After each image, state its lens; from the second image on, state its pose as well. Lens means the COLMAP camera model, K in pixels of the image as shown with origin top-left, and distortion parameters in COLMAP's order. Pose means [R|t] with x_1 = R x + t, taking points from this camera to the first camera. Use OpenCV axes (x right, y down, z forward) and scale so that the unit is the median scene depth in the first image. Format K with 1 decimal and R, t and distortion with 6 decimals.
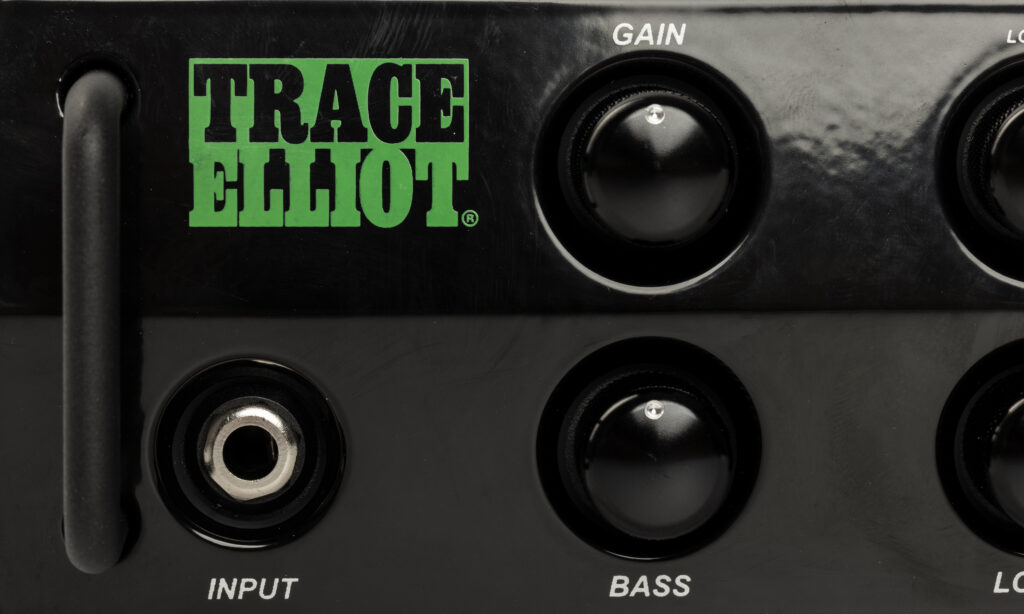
lens RADIAL K [[3661.2, 0, 514.4], [0, 3661.2, 304.3], [0, 0, 1]] dist [0.015673, 0.000000]
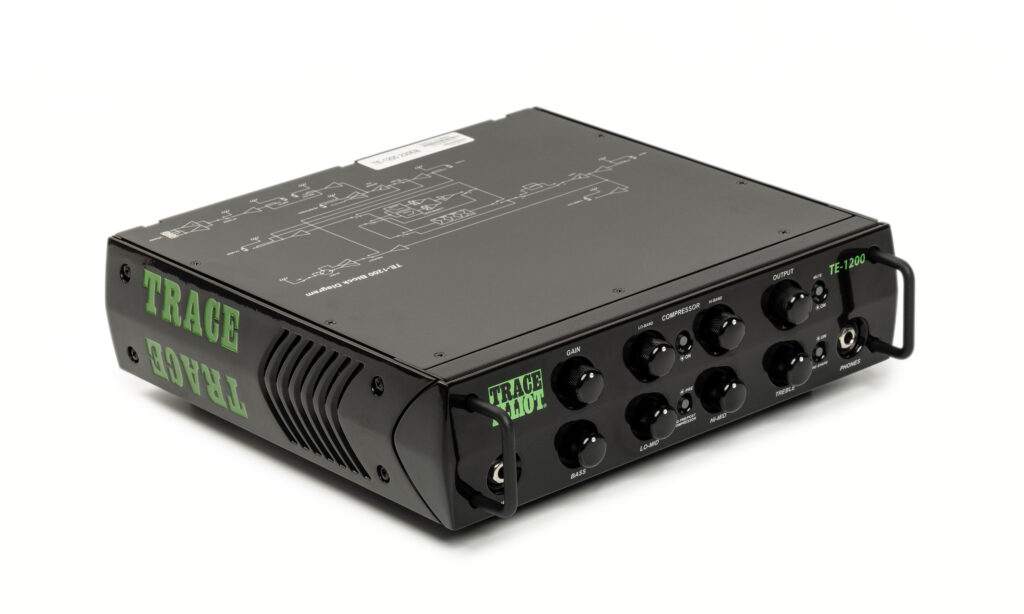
lens RADIAL K [[3328.5, 0, 479.9], [0, 3328.5, 291.0], [0, 0, 1]] dist [0.174031, 0.000000]
pose [[0.789923, -0.256749, 0.556868, -2.122138], [0.092858, 0.947736, 0.305243, -1.295308], [-0.606135, -0.189408, 0.772480, -1.823350]]
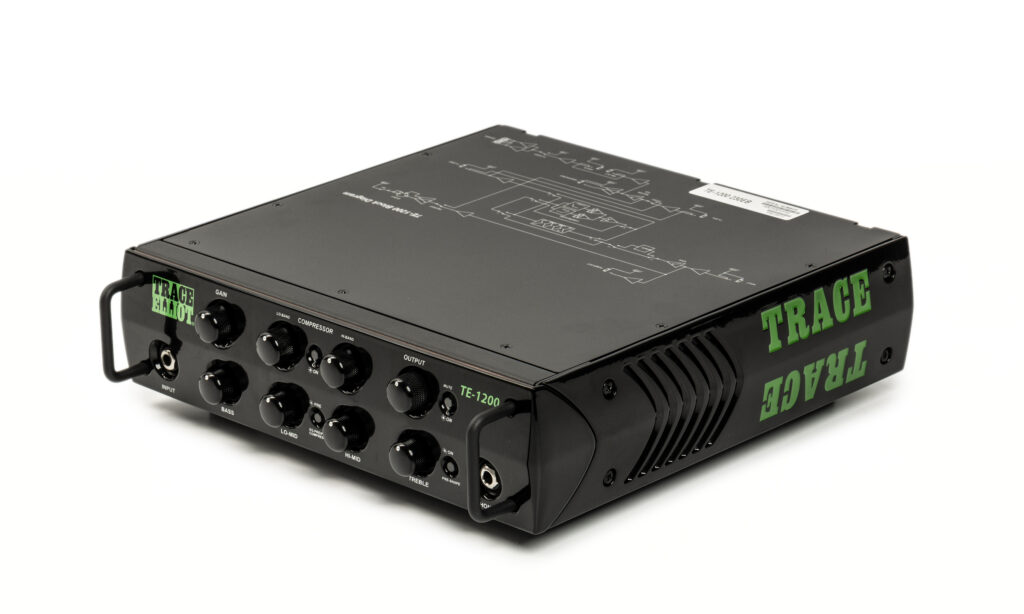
lens RADIAL K [[3497.5, 0, 506.9], [0, 3497.5, 313.2], [0, 0, 1]] dist [0.138921, 0.000000]
pose [[0.694955, 0.242292, -0.677002, 3.124790], [-0.038861, 0.952799, 0.301105, -1.329465], [0.718002, -0.182946, 0.671568, -1.576264]]
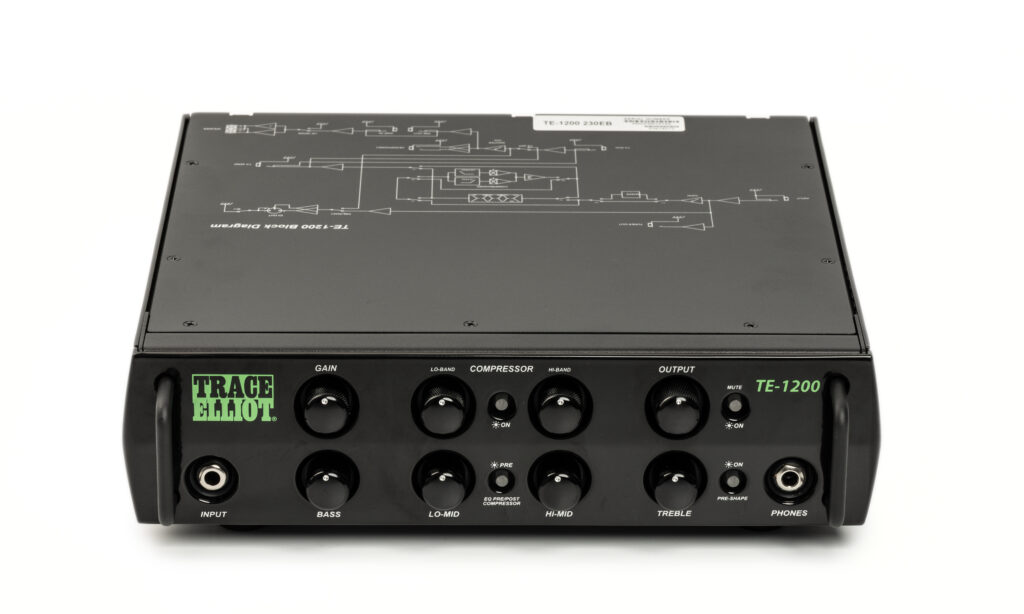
lens RADIAL K [[3661.2, 0, 541.8], [0, 3661.2, 285.1], [0, 0, 1]] dist [0.015673, 0.000000]
pose [[0.999758, 0.015779, -0.015305, 0.291340], [-0.010333, 0.951856, 0.306371, -1.205382], [0.019403, -0.306139, 0.951789, -2.246118]]
